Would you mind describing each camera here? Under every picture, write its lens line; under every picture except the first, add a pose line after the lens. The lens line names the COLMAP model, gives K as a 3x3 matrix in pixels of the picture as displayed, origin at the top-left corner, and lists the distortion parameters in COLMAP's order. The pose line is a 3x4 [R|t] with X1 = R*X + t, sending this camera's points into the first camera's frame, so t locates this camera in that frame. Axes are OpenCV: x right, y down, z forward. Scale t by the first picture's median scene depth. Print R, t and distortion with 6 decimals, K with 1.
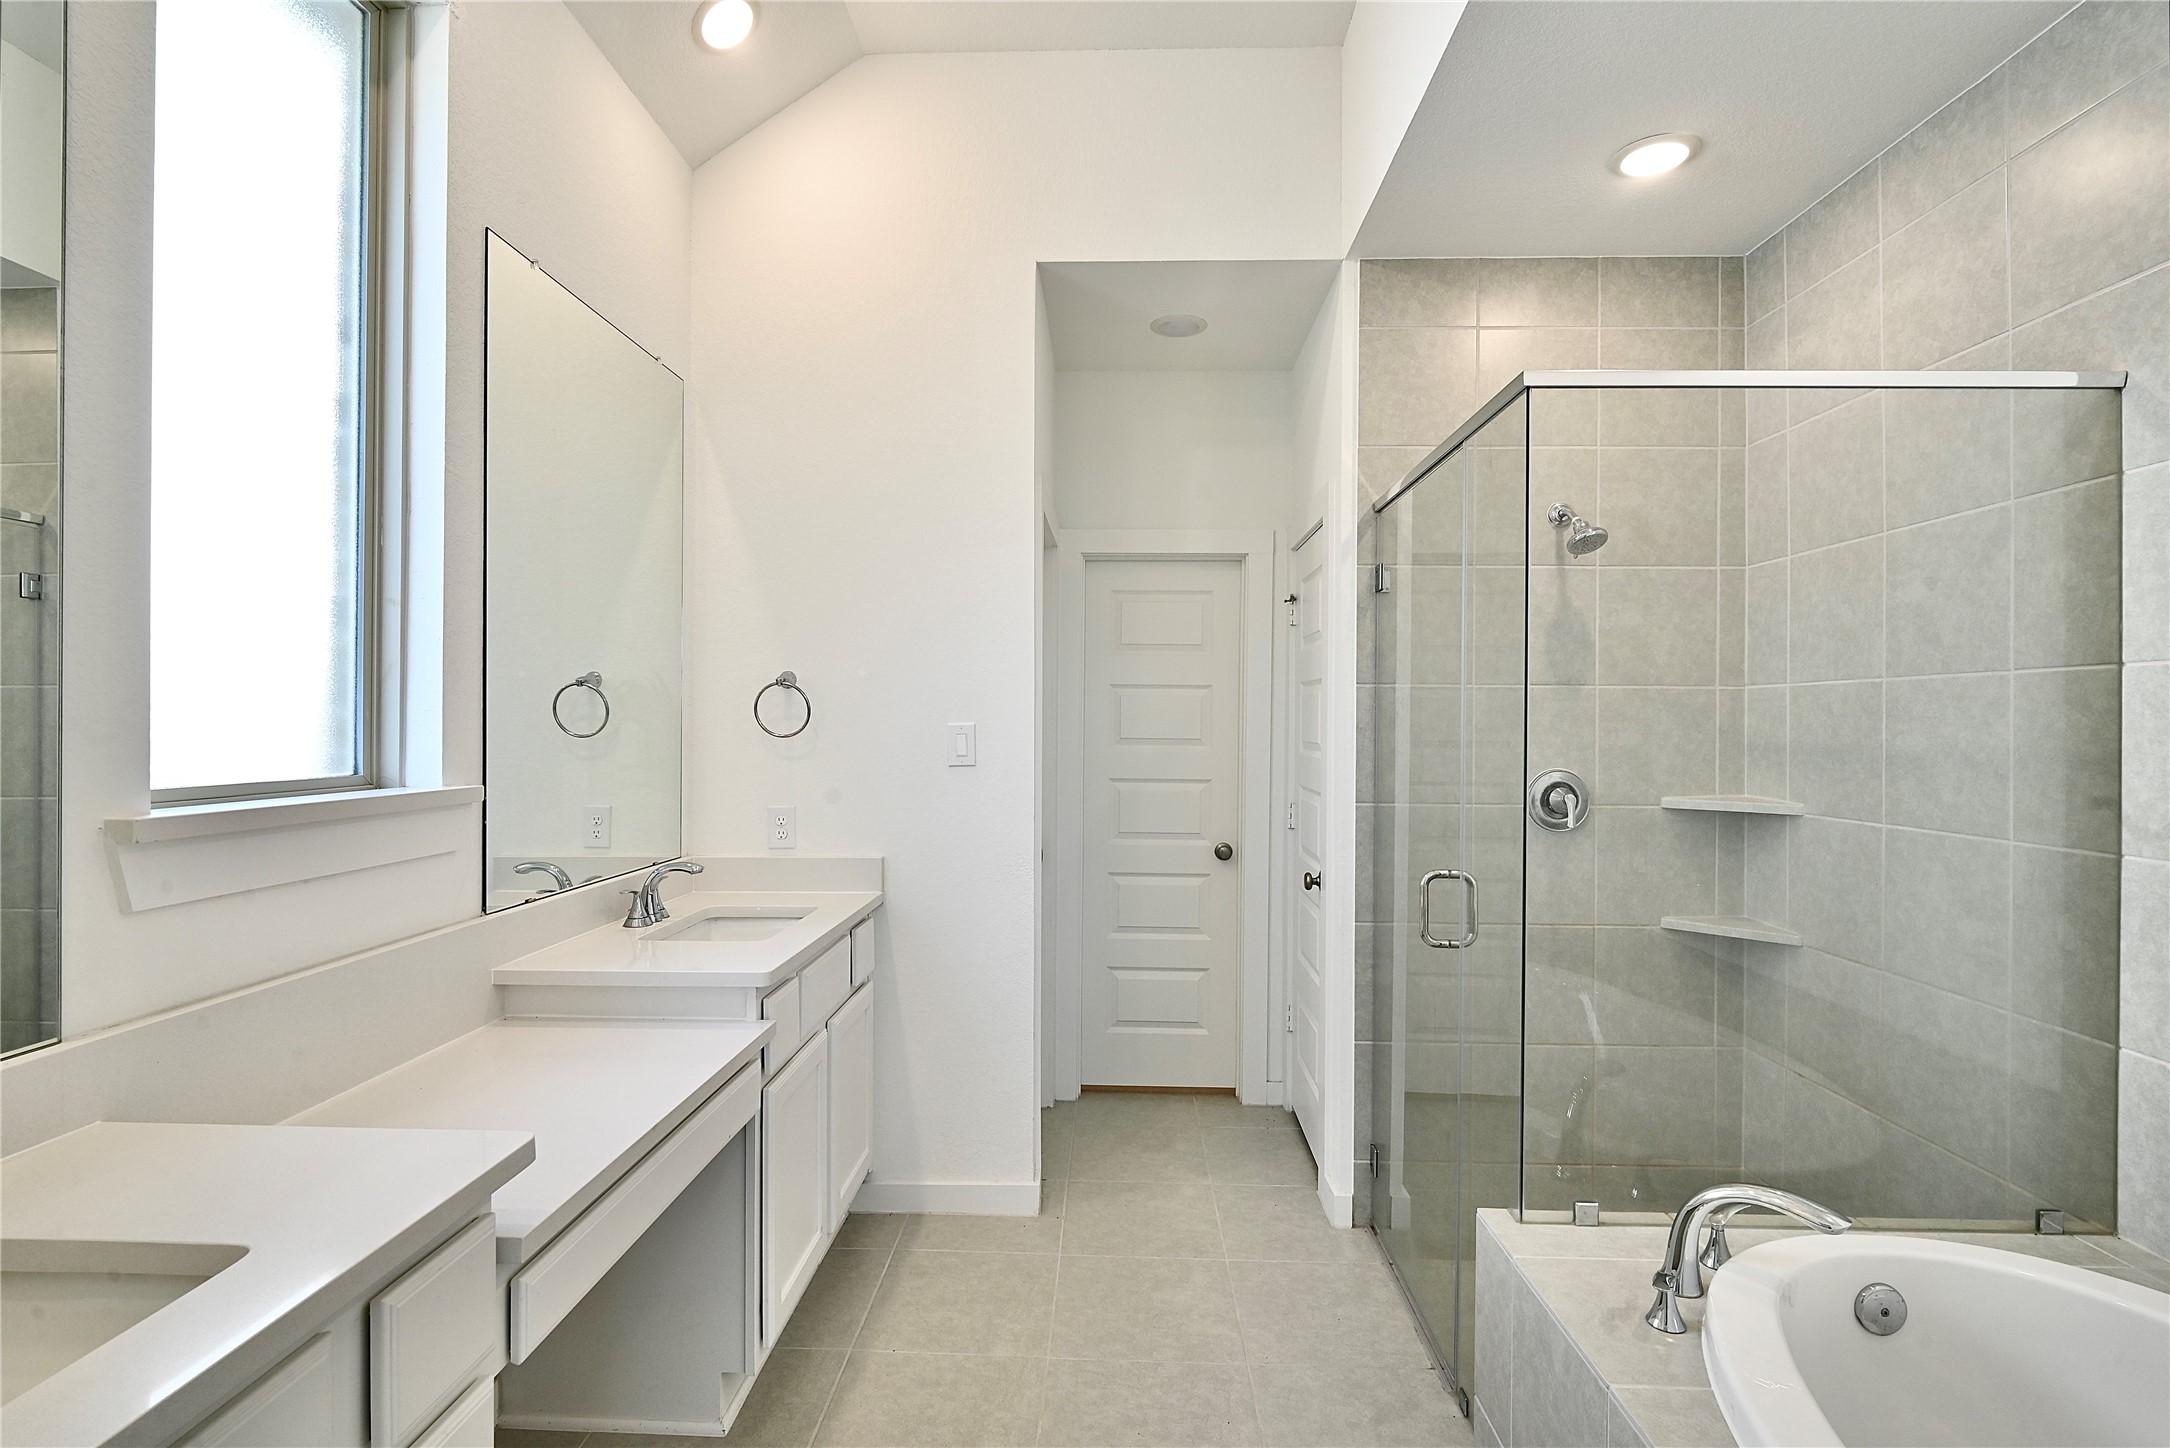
lens RADIAL K [[1018.0, 0, 1091.2], [0, 1018.0, 719.8], [0, 0, 1]] dist [-0.005672, -0.003054]
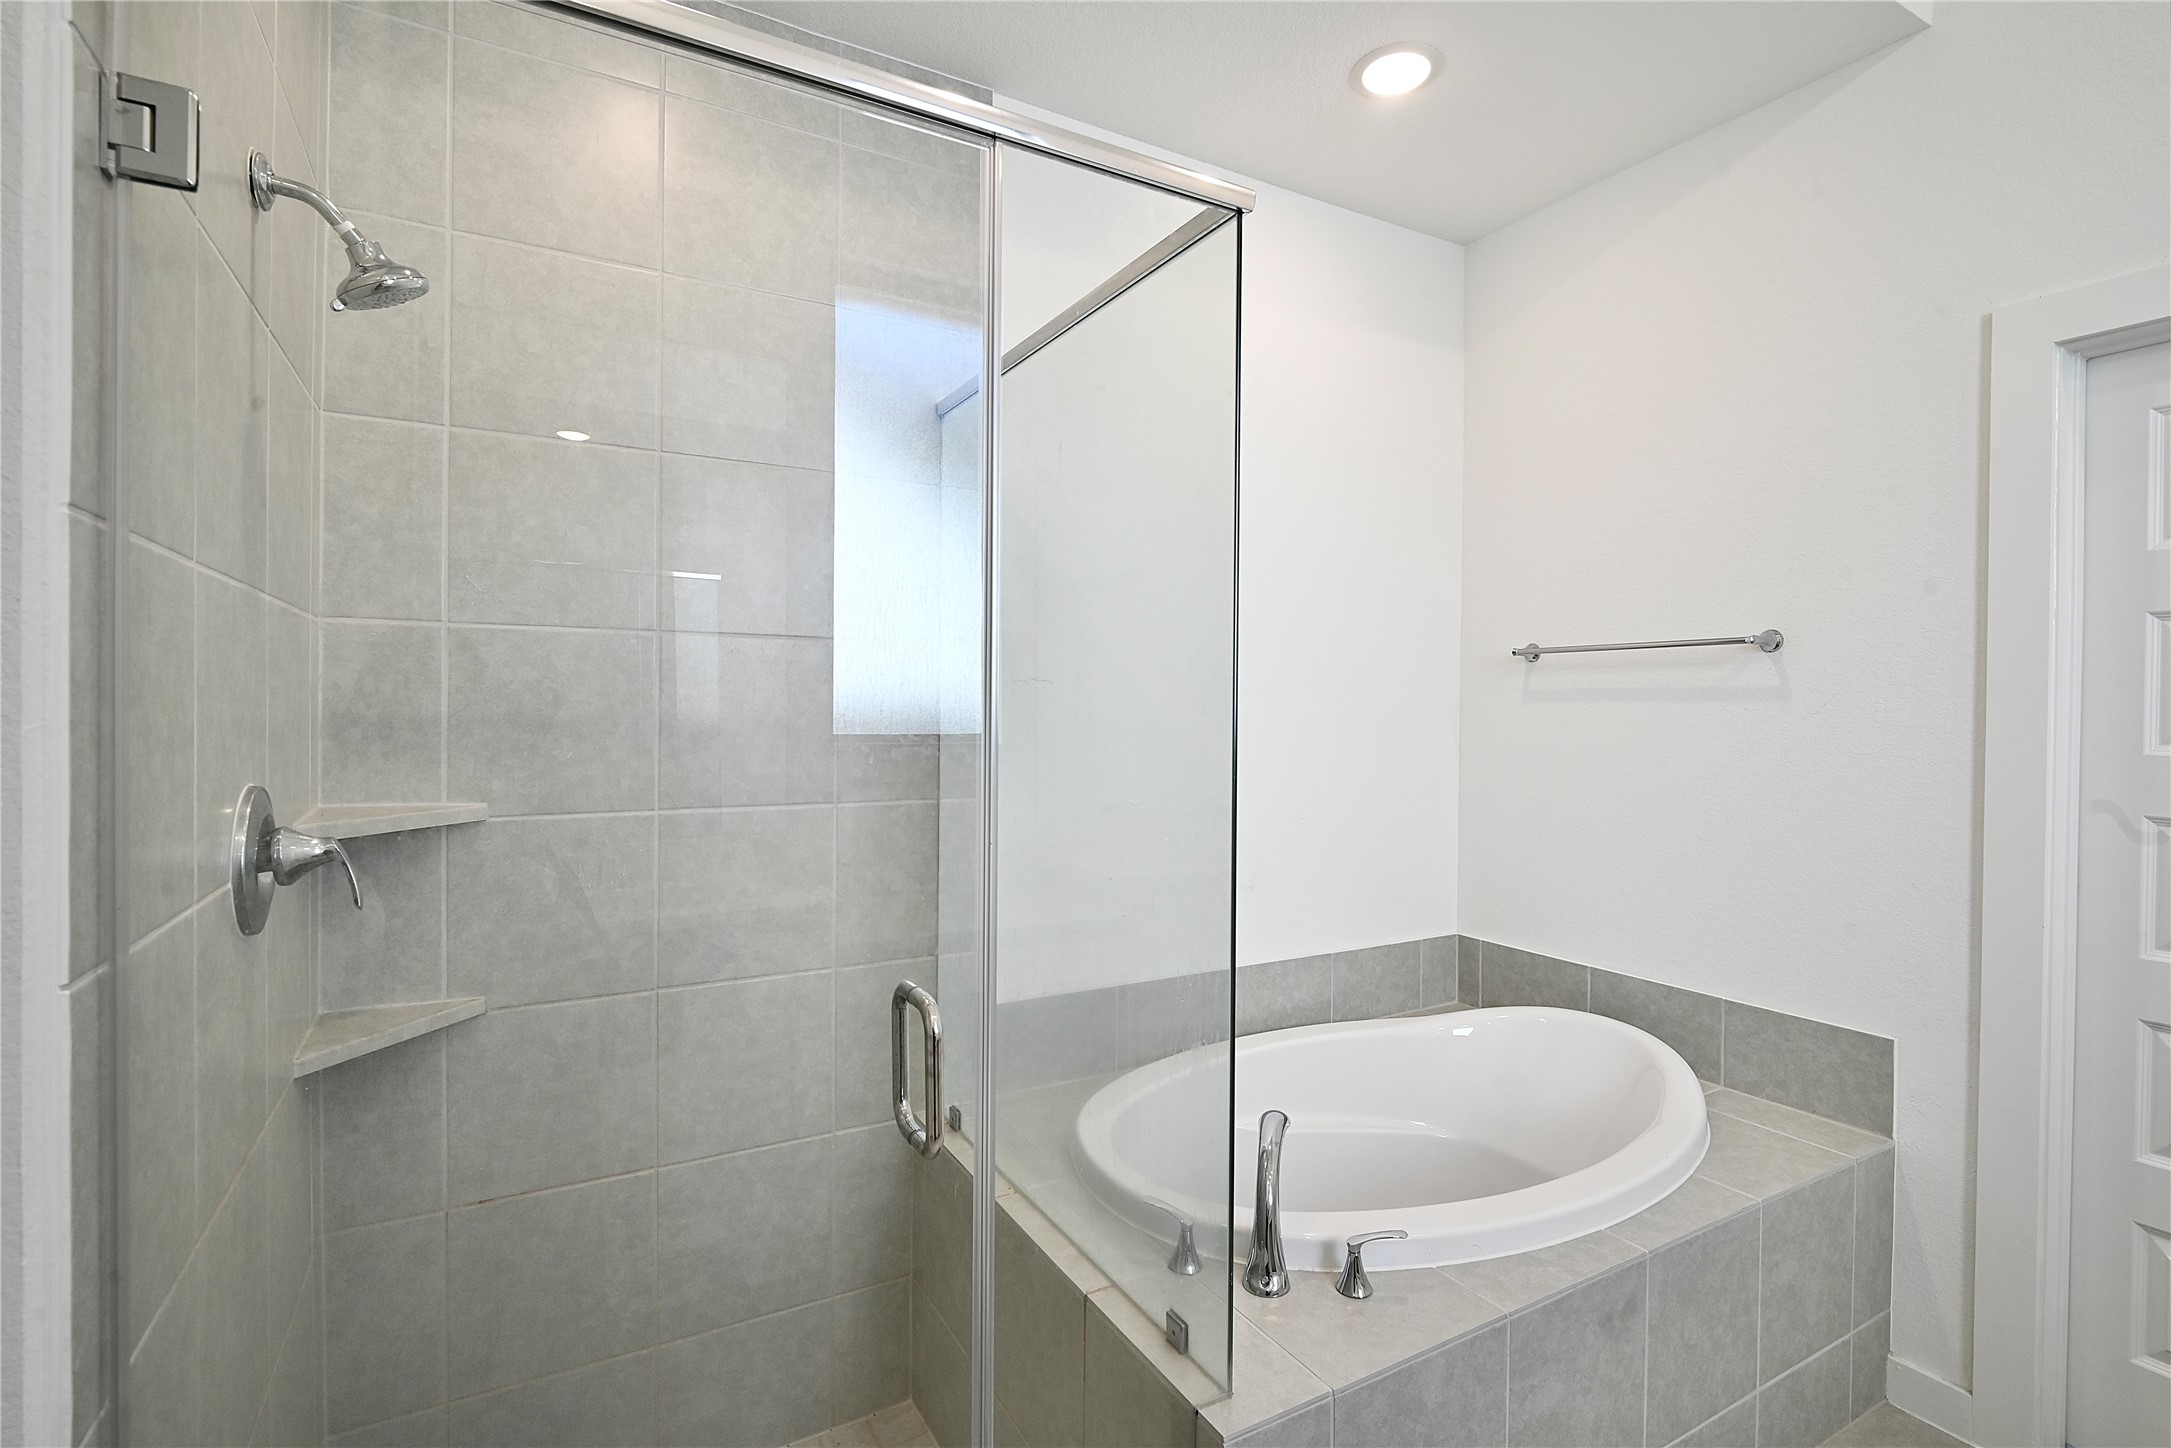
lens RADIAL K [[1018.4, 0, 1081.3], [0, 1018.4, 727.5], [0, 0, 1]] dist [-0.005672, -0.003054]
pose [[-0.515145, -0.015257, 0.856967, -0.086669], [-0.008450, 0.999883, 0.012722, 0.021009], [-0.857062, -0.000688, -0.515213, 1.035092]]
